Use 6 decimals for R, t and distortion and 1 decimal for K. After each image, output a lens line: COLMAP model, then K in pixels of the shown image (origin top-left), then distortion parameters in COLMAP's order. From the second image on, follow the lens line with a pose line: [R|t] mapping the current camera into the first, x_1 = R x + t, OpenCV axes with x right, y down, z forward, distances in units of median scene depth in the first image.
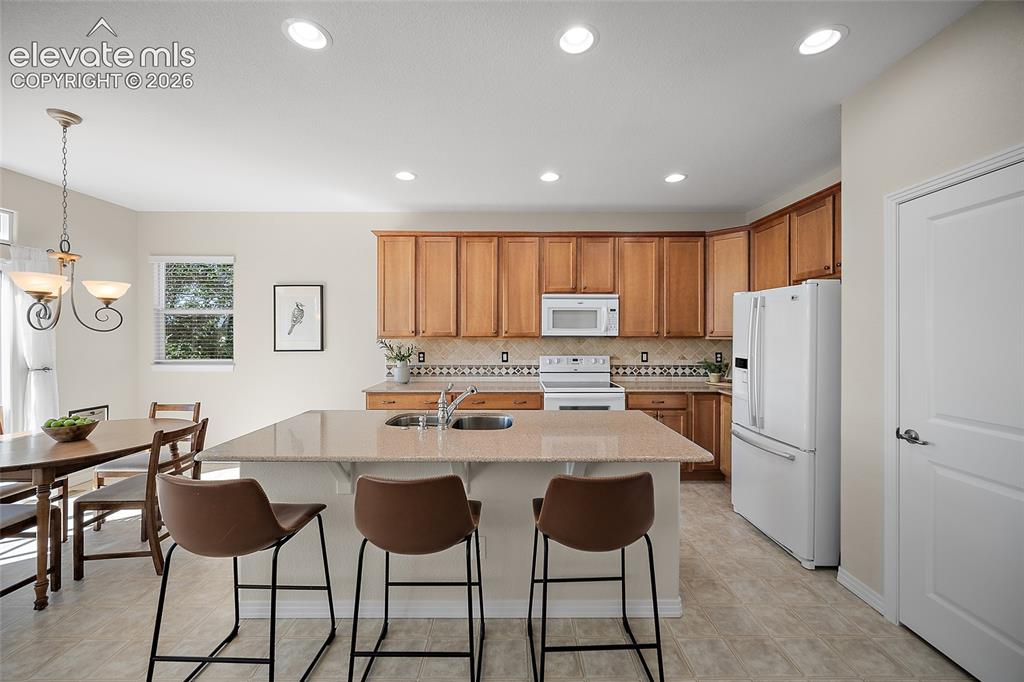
lens RADIAL K [[402.7, 0, 515.1], [0, 402.7, 336.7], [0, 0, 1]] dist [-0.003595, -0.001040]
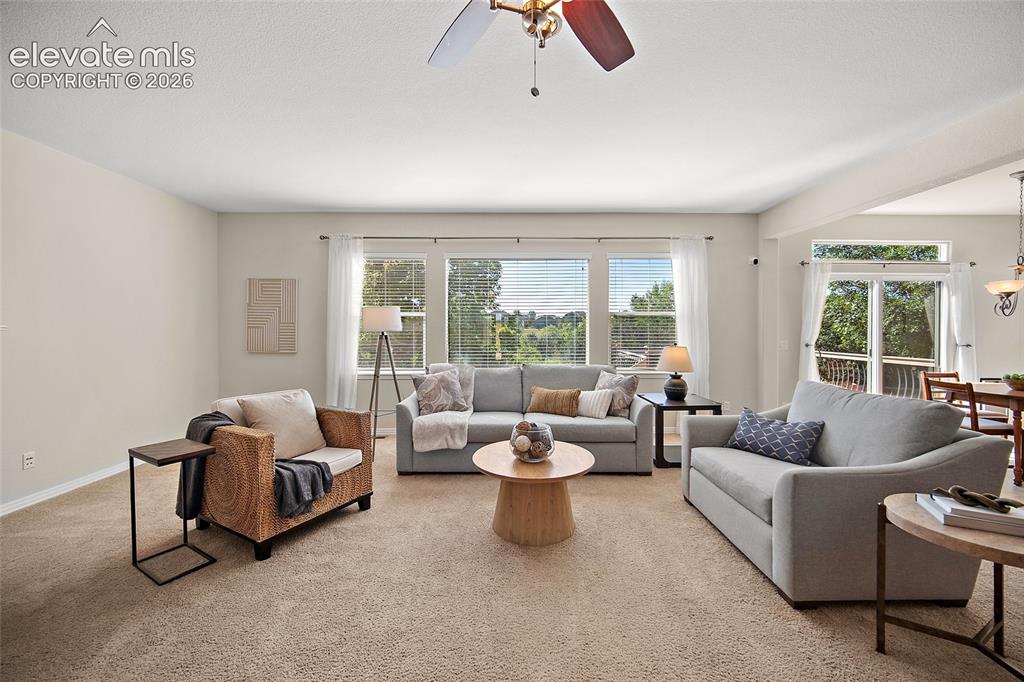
lens RADIAL K [[402.7, 0, 514.7], [0, 402.7, 332.8], [0, 0, 1]] dist [-0.003595, -0.001040]
pose [[0.002639, 0.010182, -0.999945, 0.221498], [-0.006297, 0.999929, 0.010165, 0.025282], [0.999977, 0.006270, 0.002703, -0.536374]]
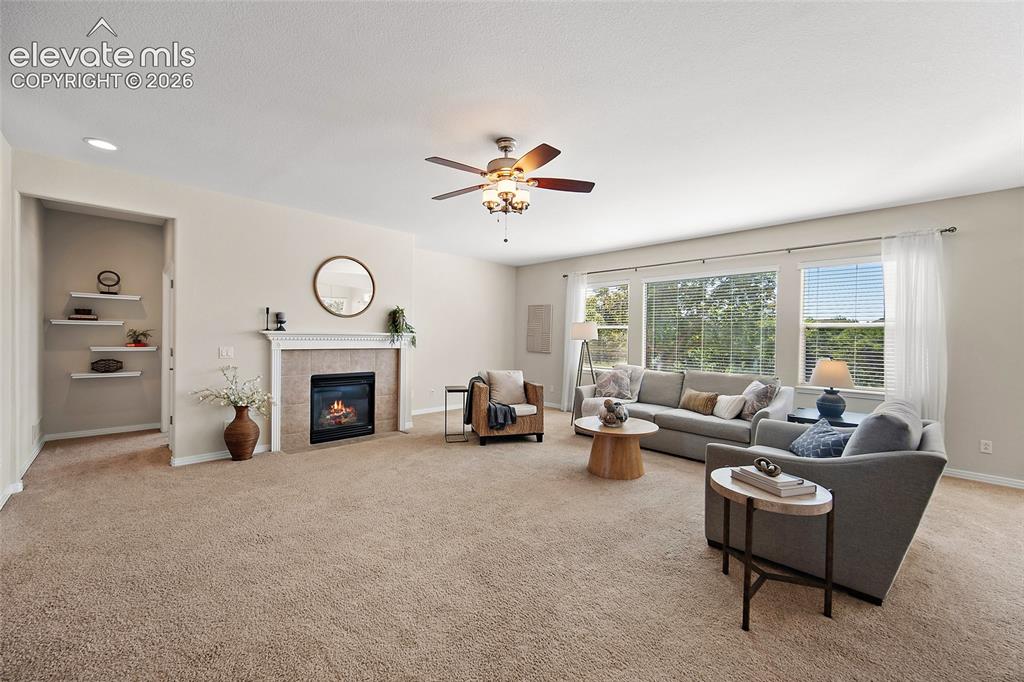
lens RADIAL K [[402.7, 0, 512.5], [0, 402.7, 339.5], [0, 0, 1]] dist [-0.003595, -0.001040]
pose [[-0.716646, -0.008522, -0.697385, 0.422197], [-0.022033, 0.999703, 0.010426, 0.024396], [0.697089, 0.022837, -0.716621, 0.008504]]
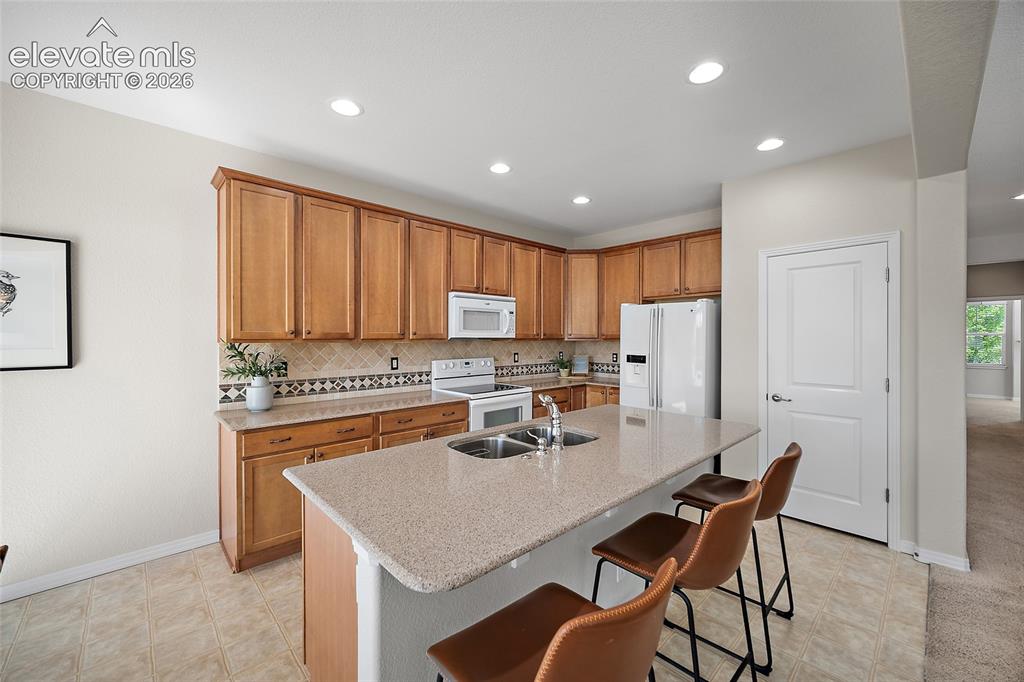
lens RADIAL K [[402.7, 0, 513.7], [0, 402.7, 341.3], [0, 0, 1]] dist [-0.003595, -0.001040]
pose [[0.728725, -0.007640, 0.684763, -0.444370], [0.001854, 0.999956, 0.009184, -0.002750], [-0.684803, -0.005424, 0.728708, 0.245793]]
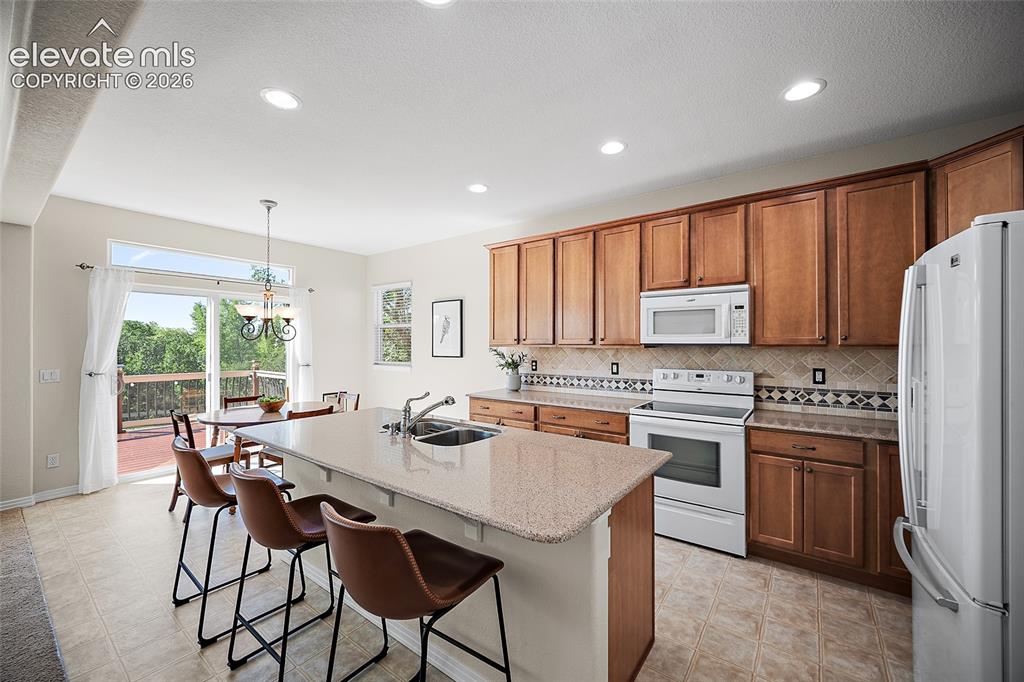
lens RADIAL K [[402.7, 0, 513.0], [0, 402.7, 340.6], [0, 0, 1]] dist [-0.003595, -0.001040]
pose [[0.796725, -0.005312, -0.604319, 0.345255], [-0.001541, 0.999940, -0.010822, 0.000454], [0.604341, 0.009554, 0.796669, 0.196388]]
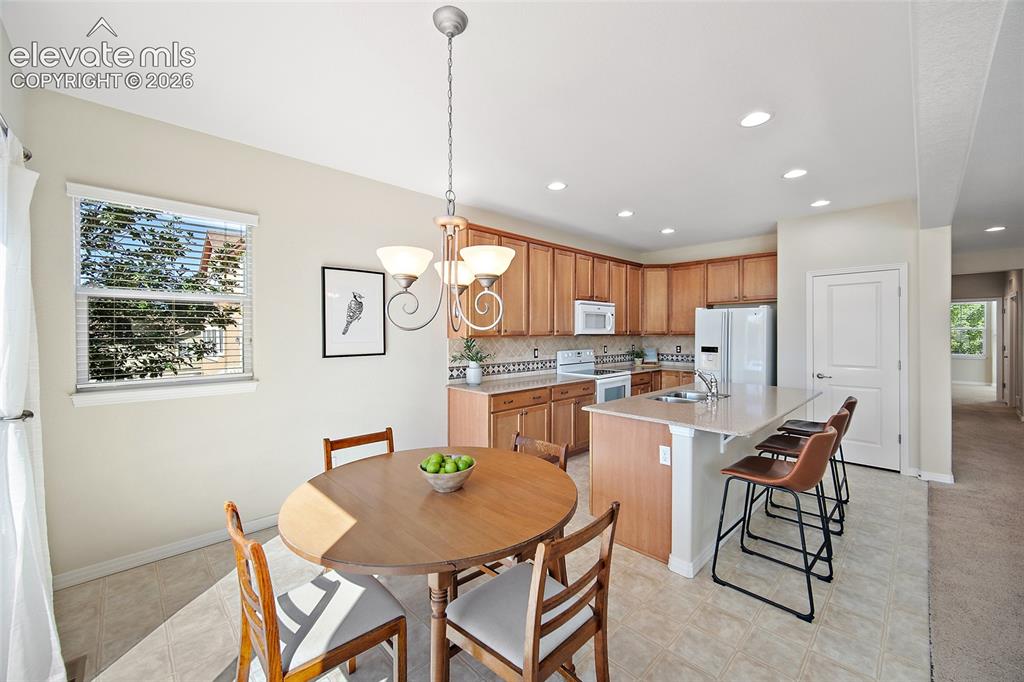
lens RADIAL K [[402.7, 0, 520.4], [0, 402.7, 331.5], [0, 0, 1]] dist [-0.003595, -0.001040]
pose [[0.712760, -0.000221, 0.701408, -0.901628], [0.007454, 0.999946, -0.007259, -0.002560], [-0.701369, 0.010402, 0.712723, 0.252233]]
